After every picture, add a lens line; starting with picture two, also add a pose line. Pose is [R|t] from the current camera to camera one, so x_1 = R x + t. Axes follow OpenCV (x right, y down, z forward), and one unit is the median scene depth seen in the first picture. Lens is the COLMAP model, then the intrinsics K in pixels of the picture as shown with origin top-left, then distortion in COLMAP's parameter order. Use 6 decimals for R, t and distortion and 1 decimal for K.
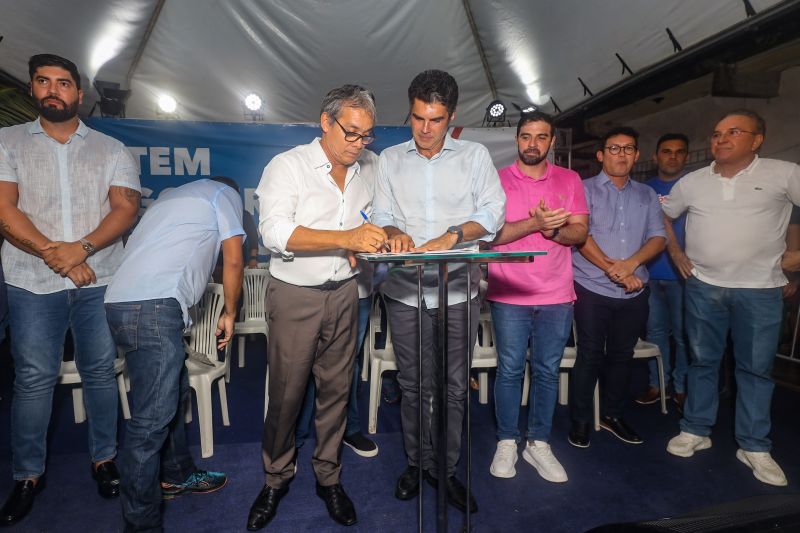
lens RADIAL K [[419.8, 0, 376.4], [0, 419.8, 261.3], [0, 0, 1]] dist [-0.035873, 0.012843]
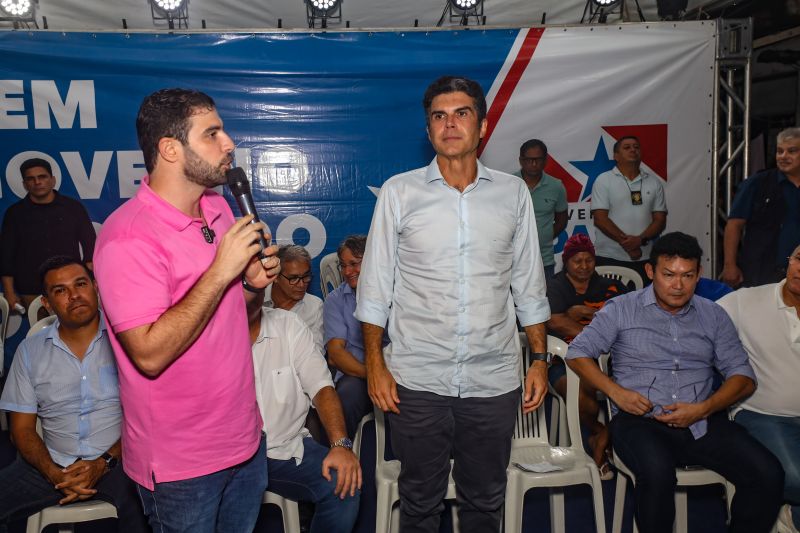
lens RADIAL K [[799.5, 0, 379.6], [0, 799.5, 265.2], [0, 0, 1]] dist [0.050831, 0.000000]
pose [[0.999169, -0.012223, -0.038889, 0.028424], [0.014122, 0.998703, 0.048922, -0.067937], [0.038241, -0.049431, 0.998045, -0.096990]]
